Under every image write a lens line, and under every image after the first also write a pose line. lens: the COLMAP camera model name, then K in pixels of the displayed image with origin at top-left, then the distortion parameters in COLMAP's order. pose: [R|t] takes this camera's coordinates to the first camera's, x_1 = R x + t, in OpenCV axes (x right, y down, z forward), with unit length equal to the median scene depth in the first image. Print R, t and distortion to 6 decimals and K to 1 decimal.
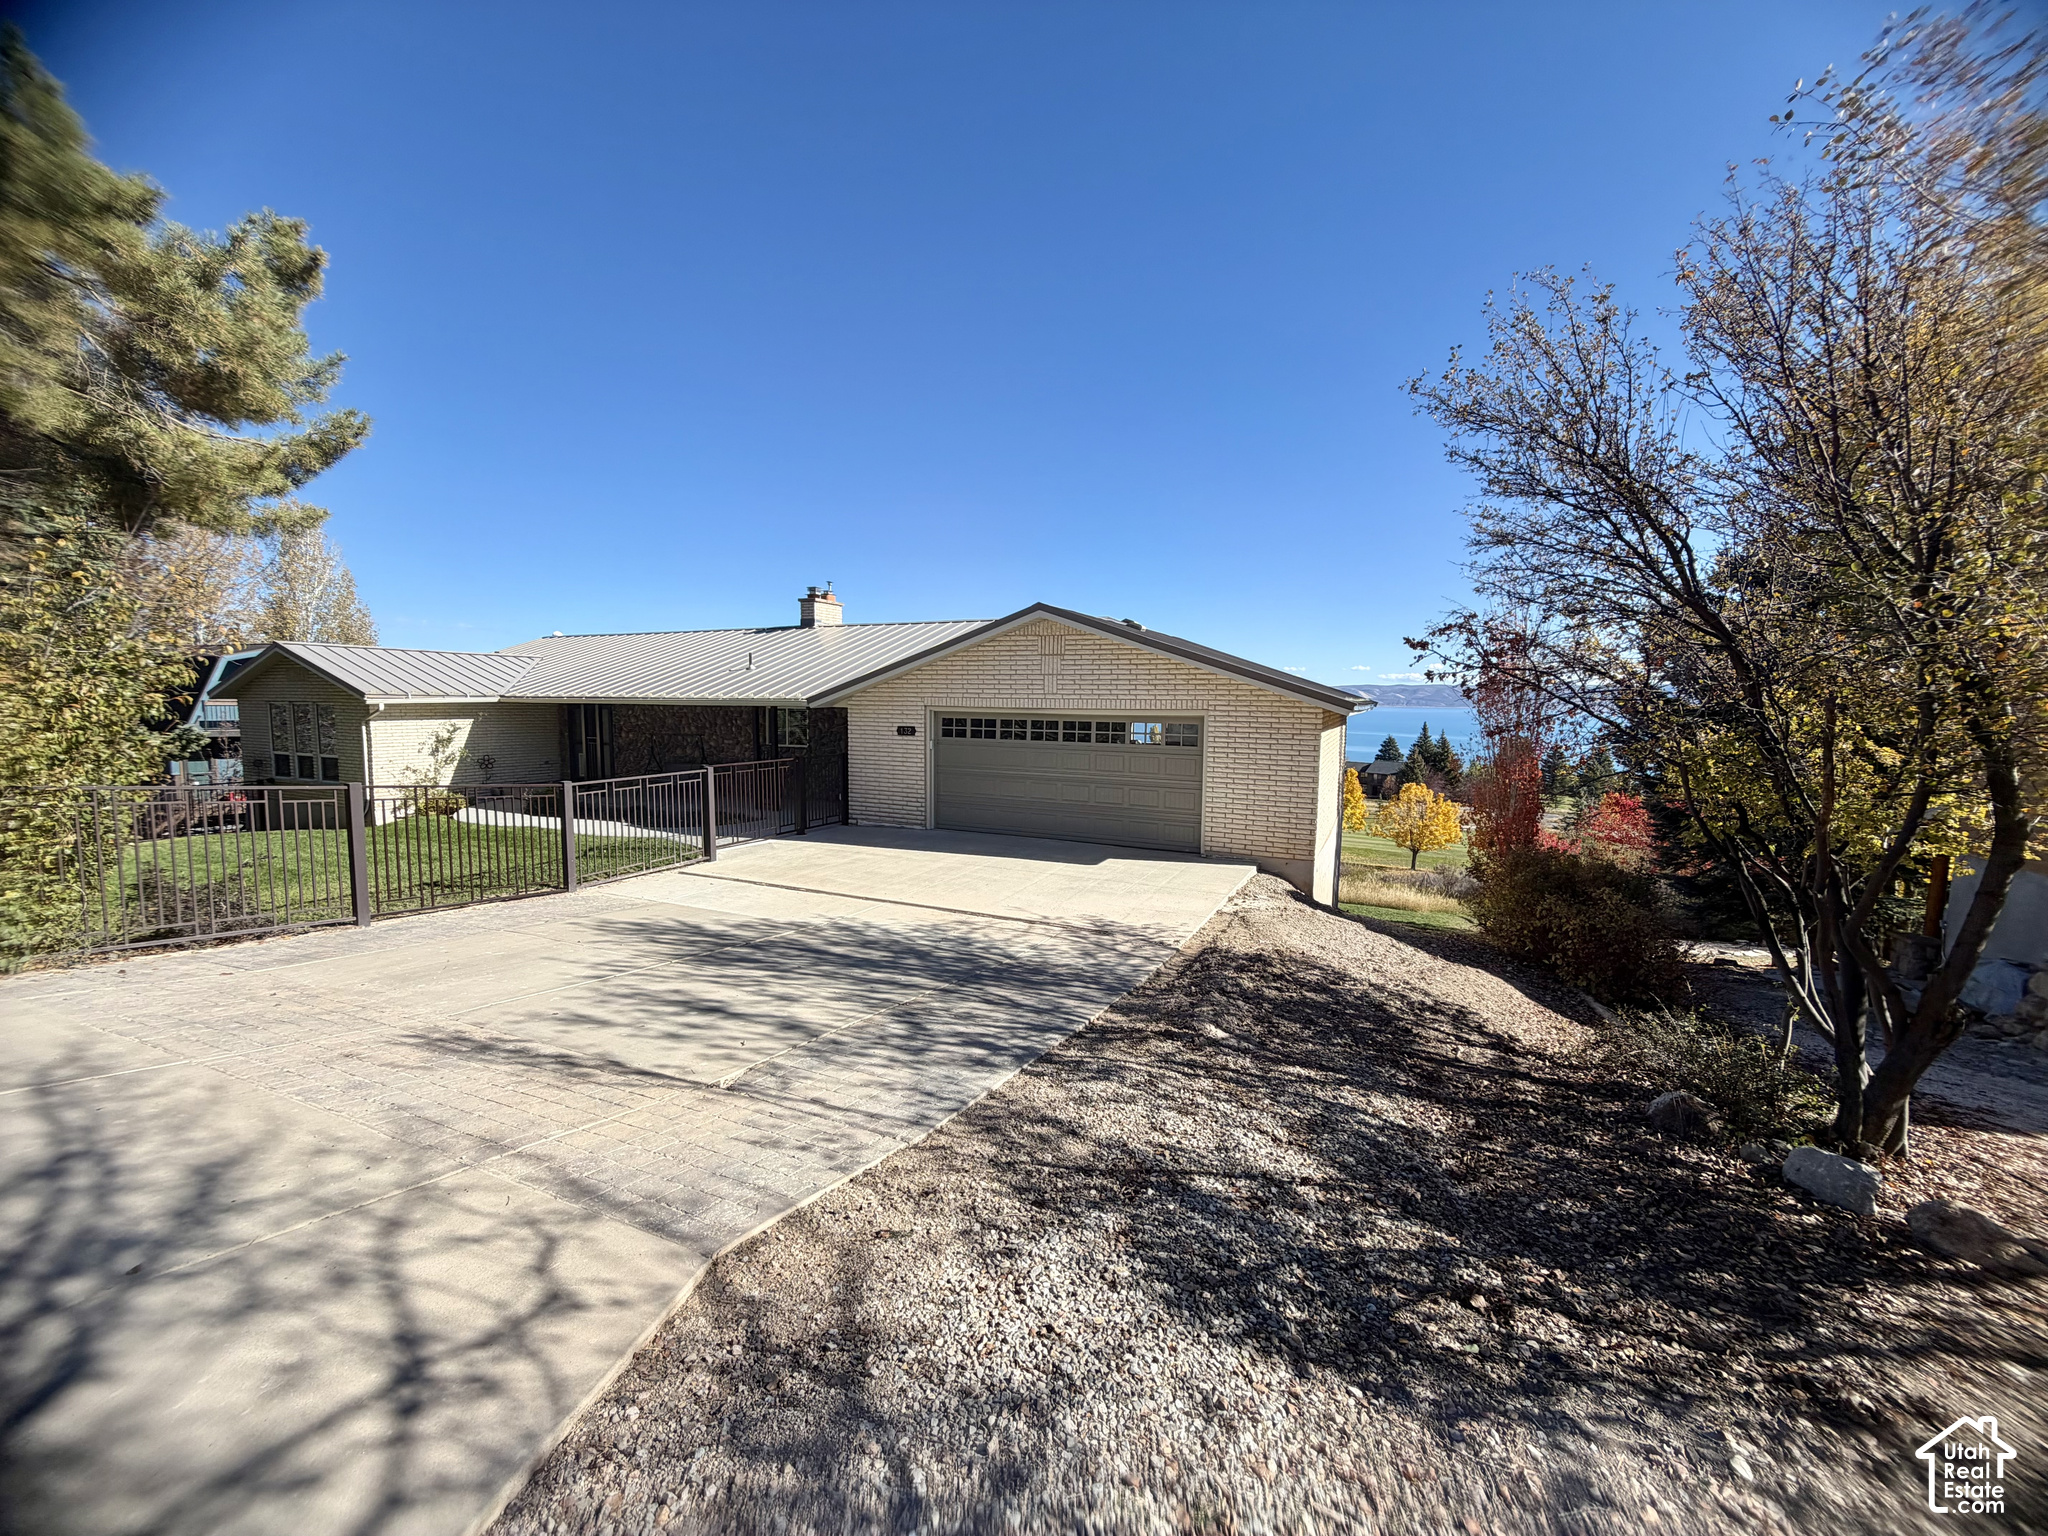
lens RADIAL K [[808.5, 0, 1020.7], [0, 808.5, 789.2], [0, 0, 1]] dist [0.000201, -0.001034]
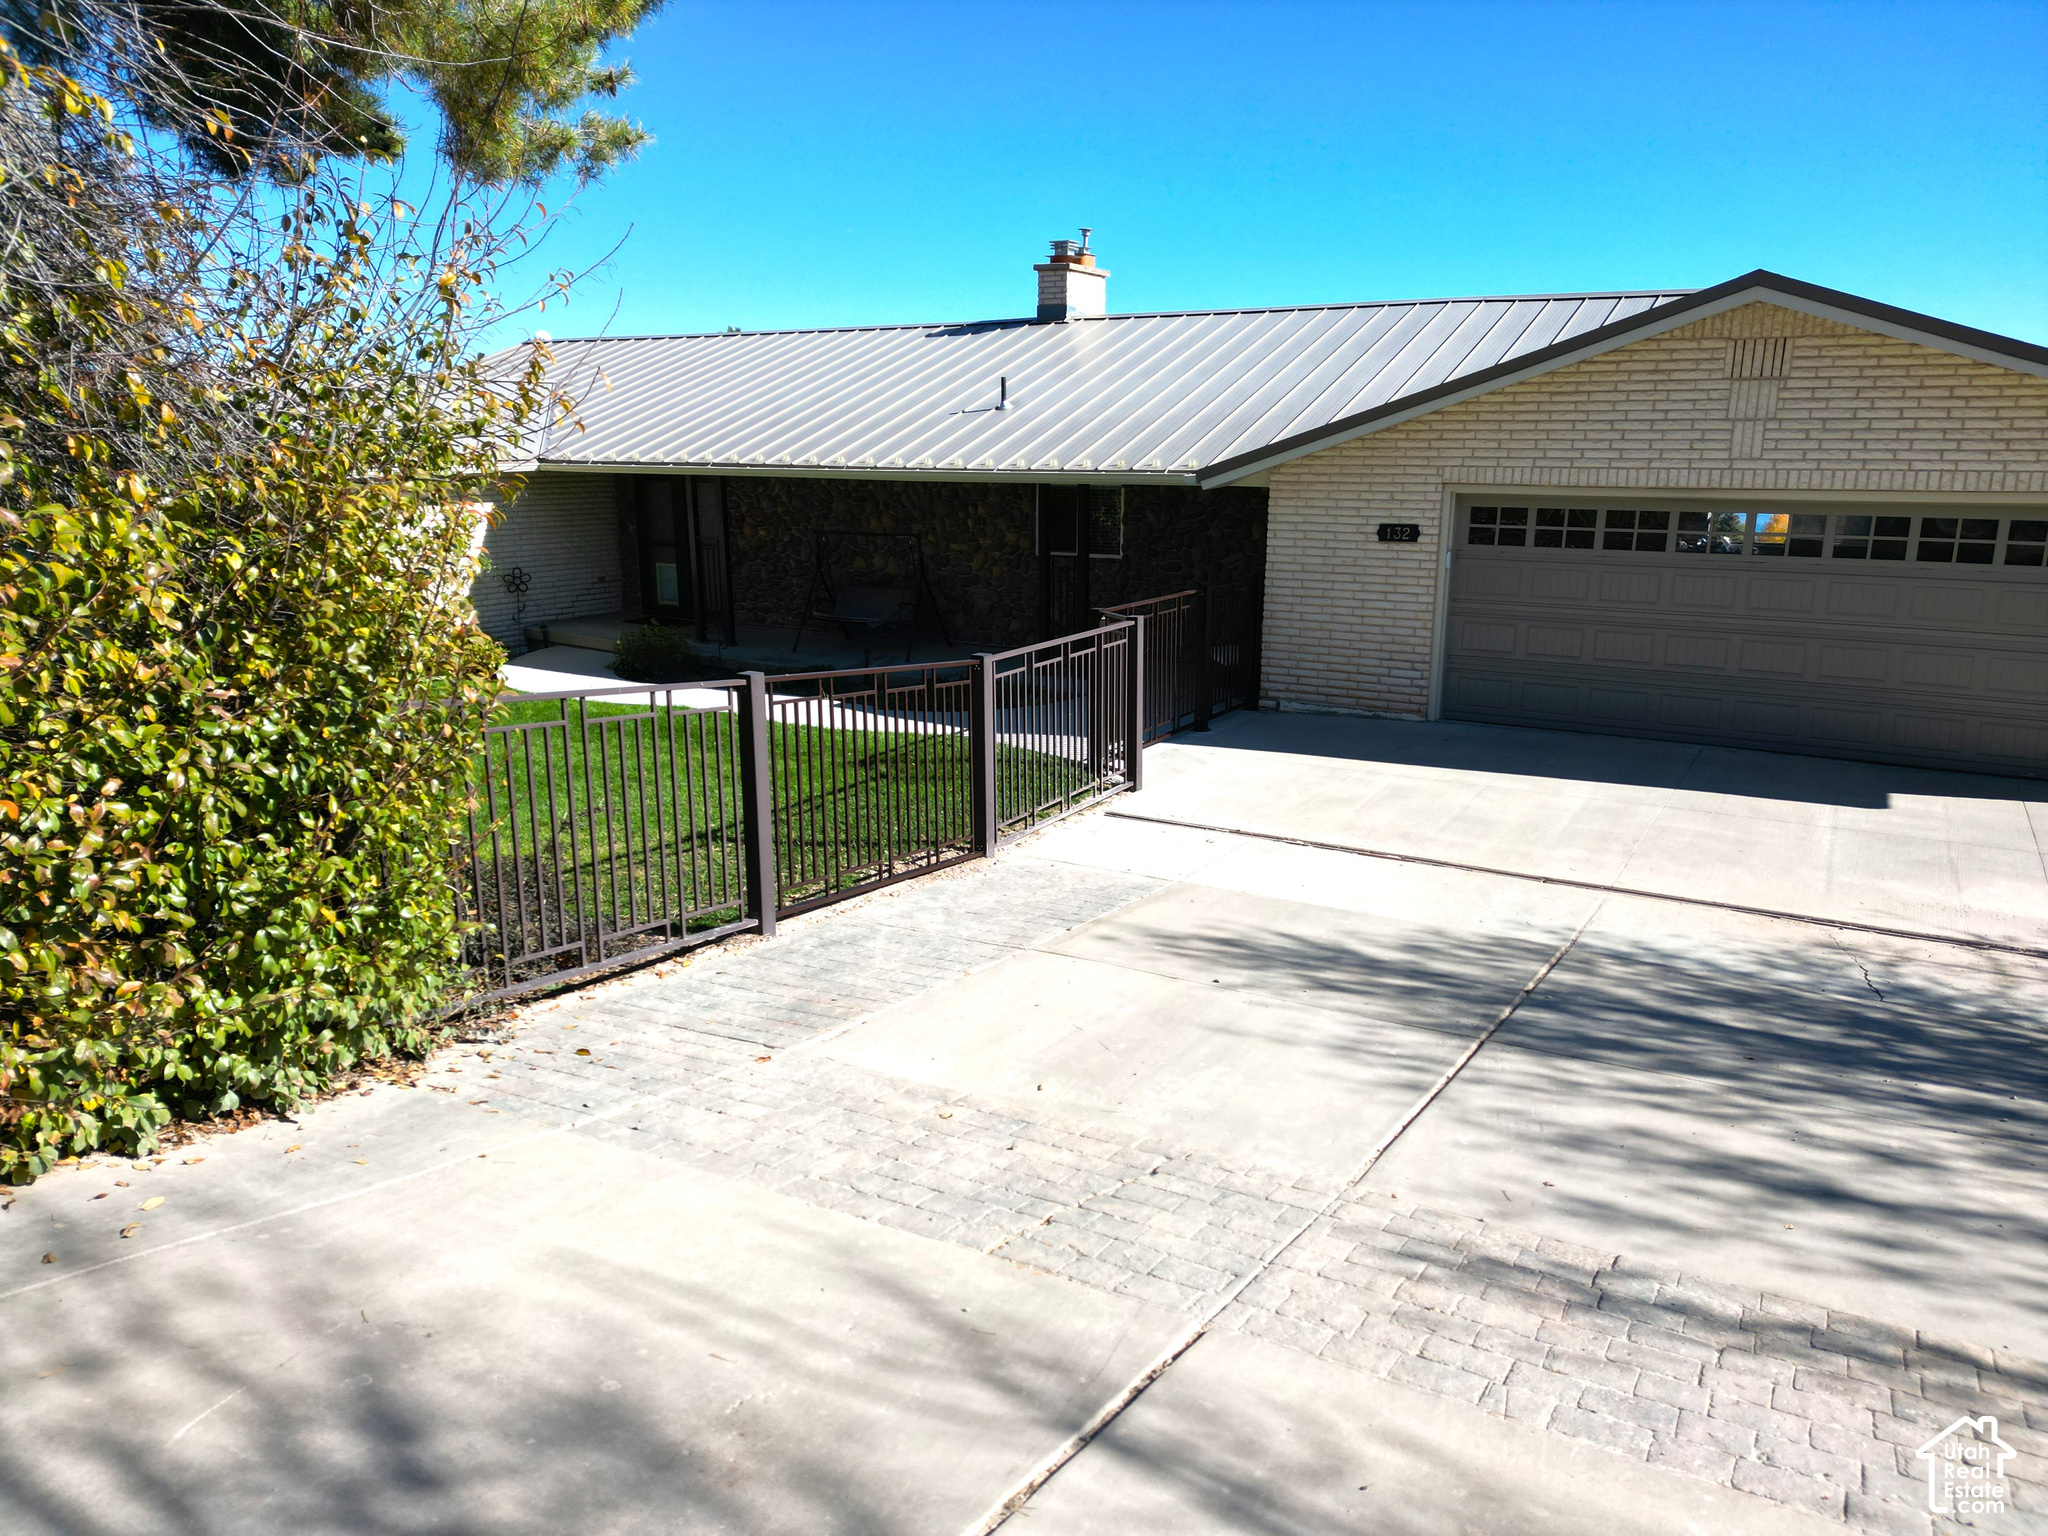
lens RADIAL K [[1416.9, 0, 1031.3], [0, 1416.9, 775.5], [0, 0, 1]] dist [0.065362, -0.006429]
pose [[0.996544, 0.011849, -0.082219, -0.262337], [-0.001643, 0.992392, 0.123106, -0.026149], [0.083052, -0.122546, 0.988982, 0.047157]]
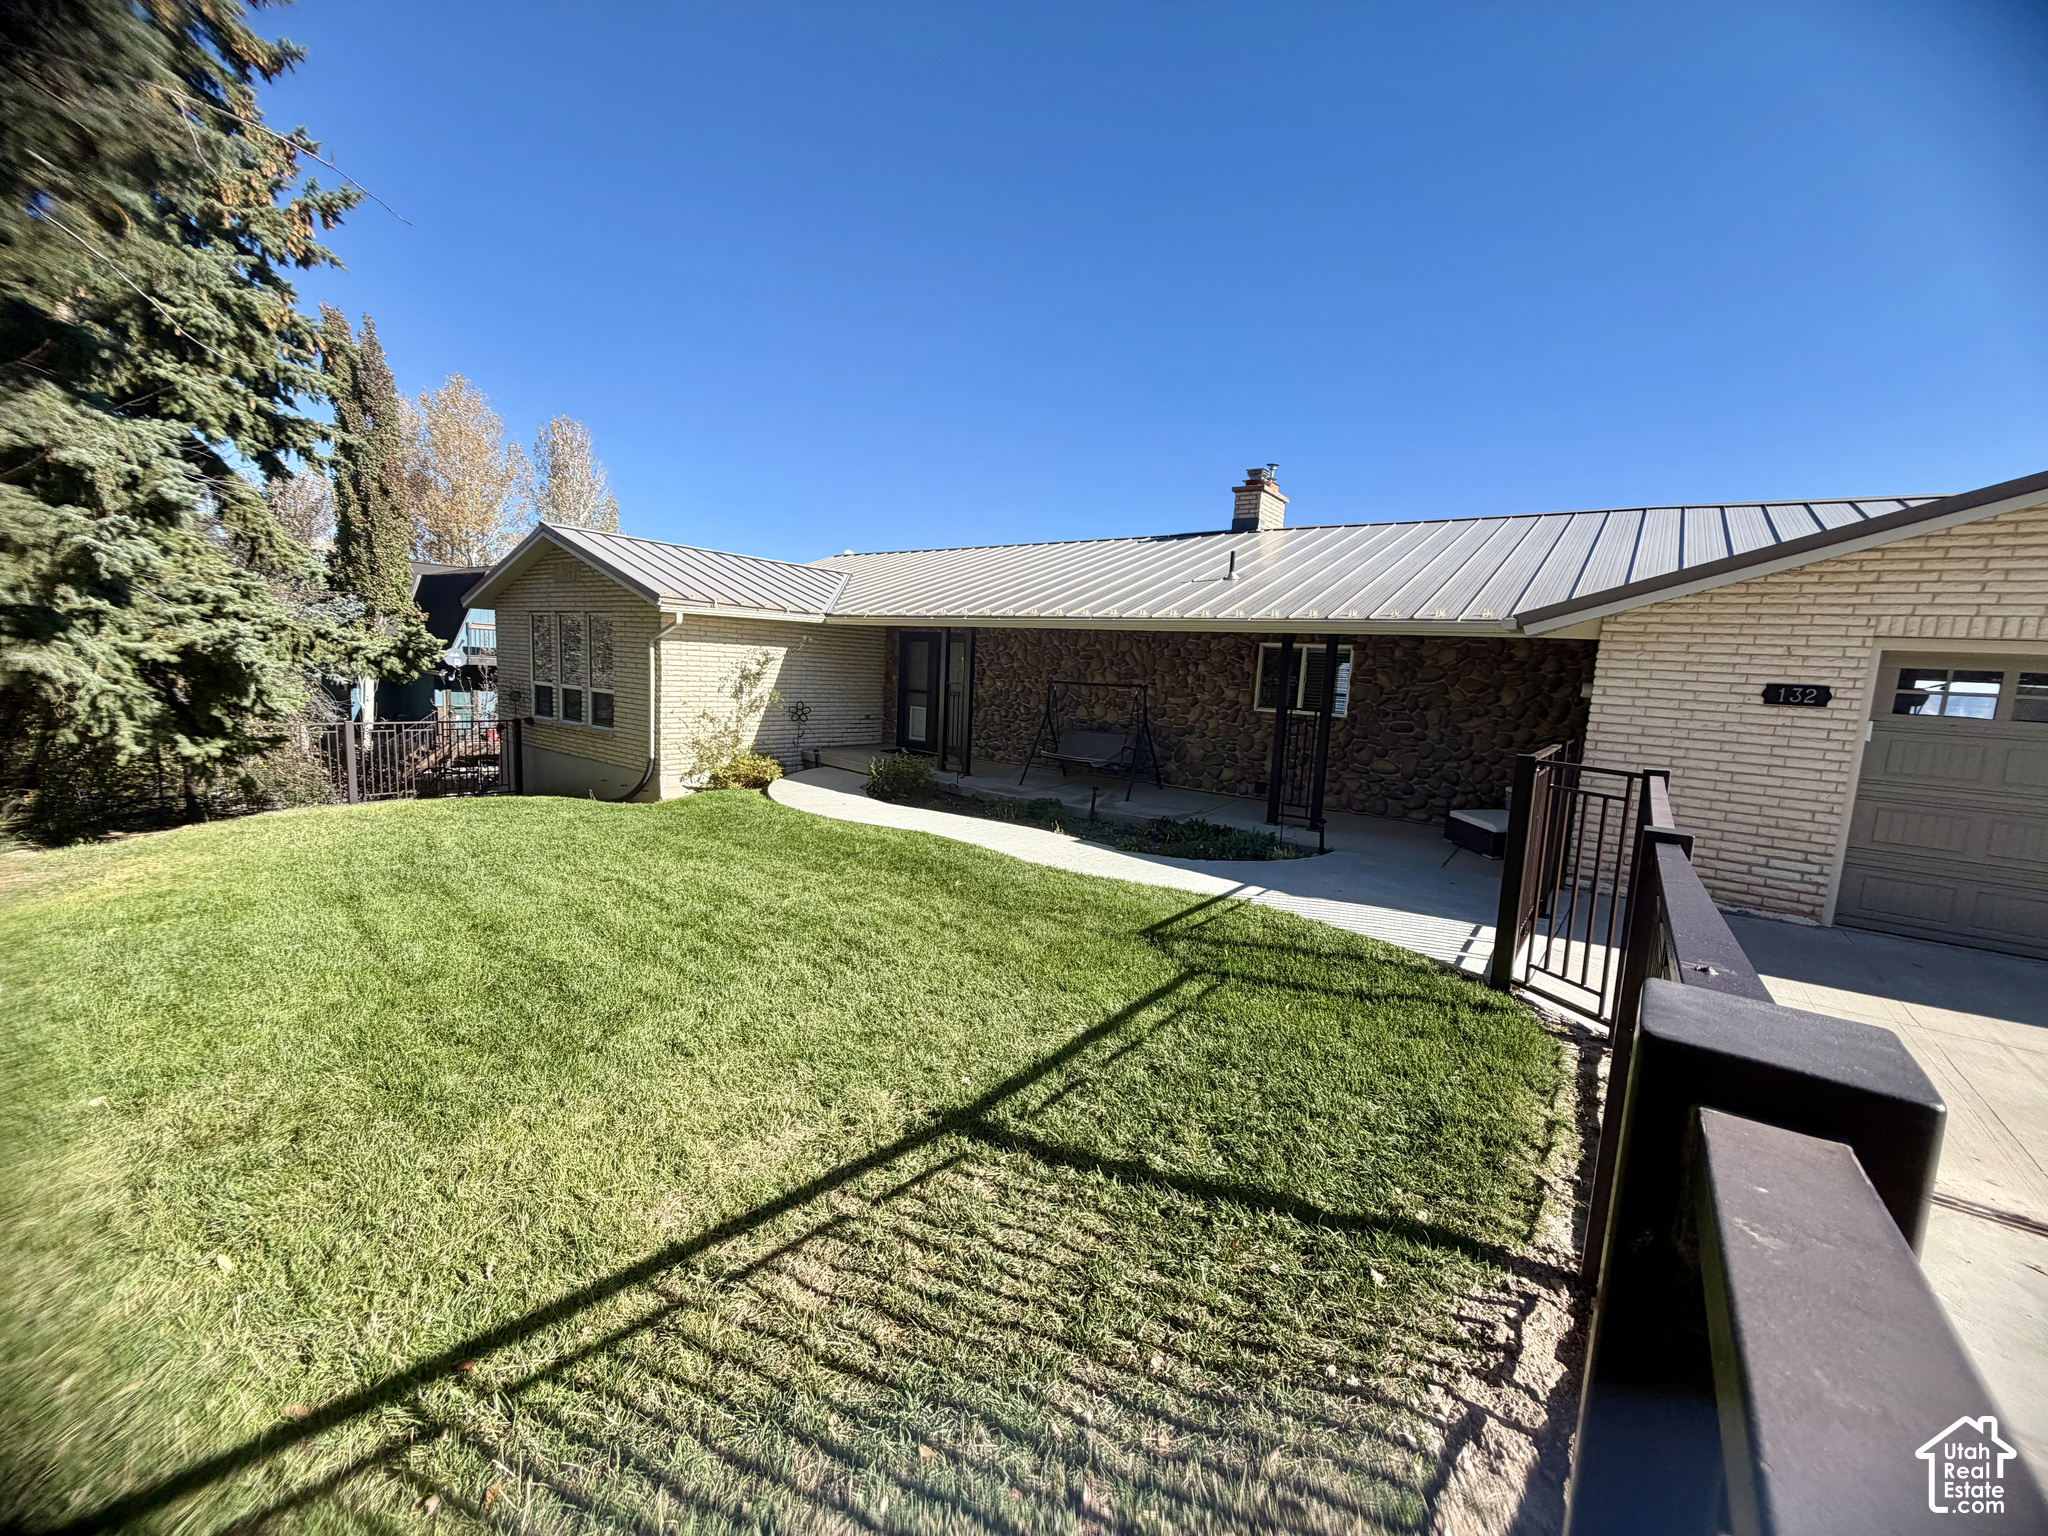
lens RADIAL K [[808.5, 0, 1010.7], [0, 808.5, 766.8], [0, 0, 1]] dist [0.000201, -0.001034]
pose [[0.975793, 0.068498, -0.207690, -0.399128], [-0.066724, 0.997650, 0.015543, -0.011653], [0.208267, -0.001309, 0.978071, 0.433893]]
